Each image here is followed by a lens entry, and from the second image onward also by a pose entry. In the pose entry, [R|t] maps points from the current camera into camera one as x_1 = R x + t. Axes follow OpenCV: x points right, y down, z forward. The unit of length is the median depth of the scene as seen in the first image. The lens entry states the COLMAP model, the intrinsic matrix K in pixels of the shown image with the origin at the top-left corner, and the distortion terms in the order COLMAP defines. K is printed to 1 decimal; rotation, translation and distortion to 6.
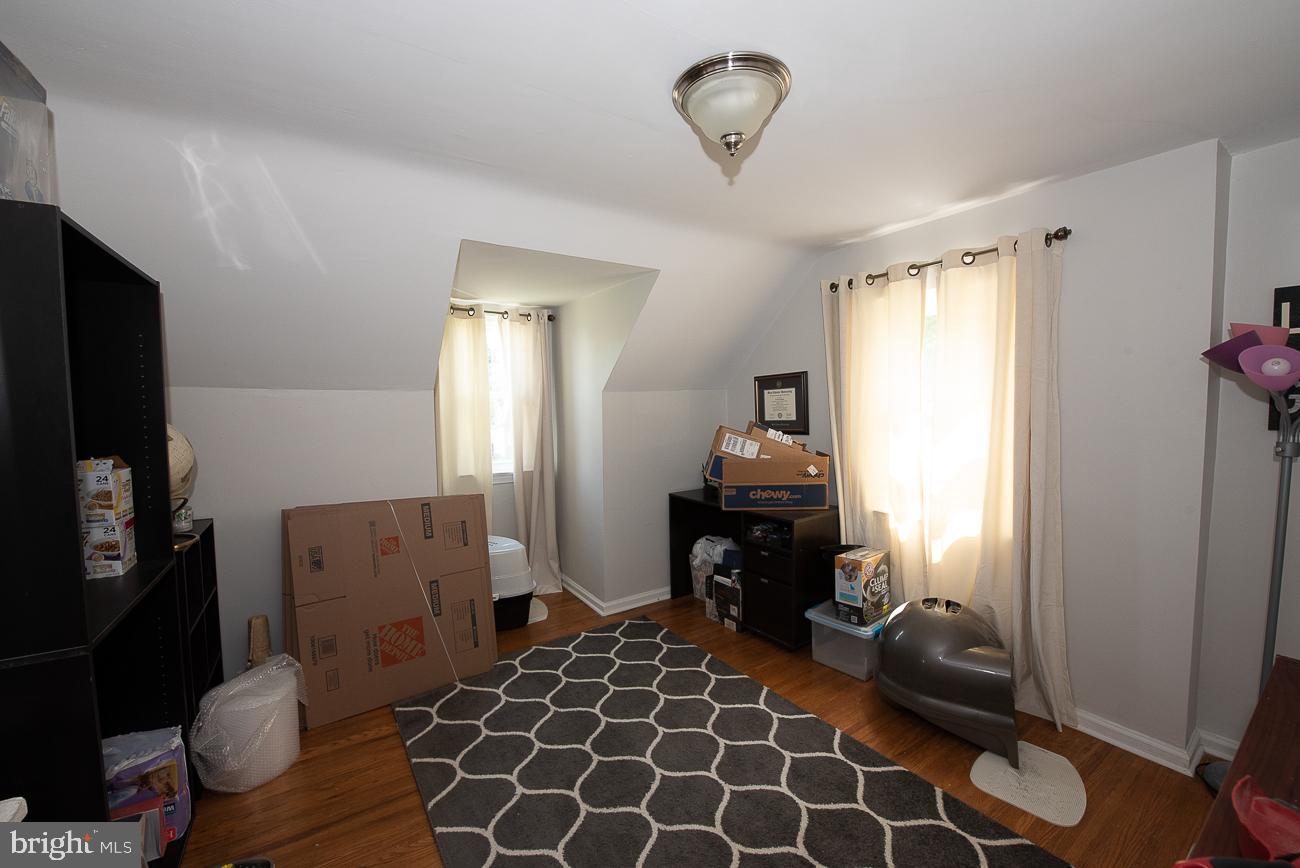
lens RADIAL K [[517.6, 0, 650.0], [0, 517.6, 434.0], [0, 0, 1]] dist [-0.013176, -0.003091]
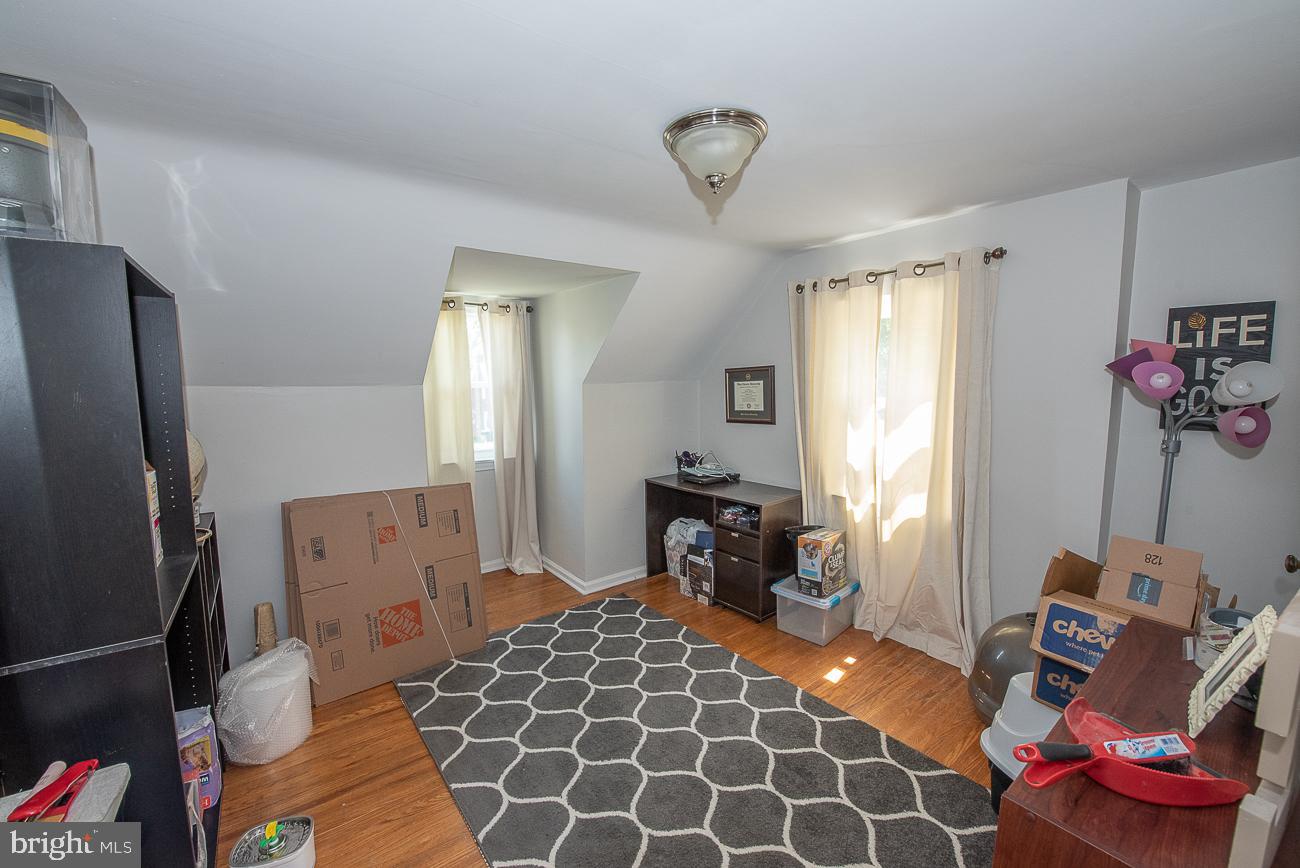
lens RADIAL K [[521.6, 0, 650.0], [0, 521.6, 434.0], [0, 0, 1]] dist [-0.011080, -0.003686]
pose [[0.997652, -0.004015, 0.068363, -0.036933], [0.000956, 0.998999, 0.044720, -0.035748], [-0.068474, -0.044550, 0.996658, -0.089384]]
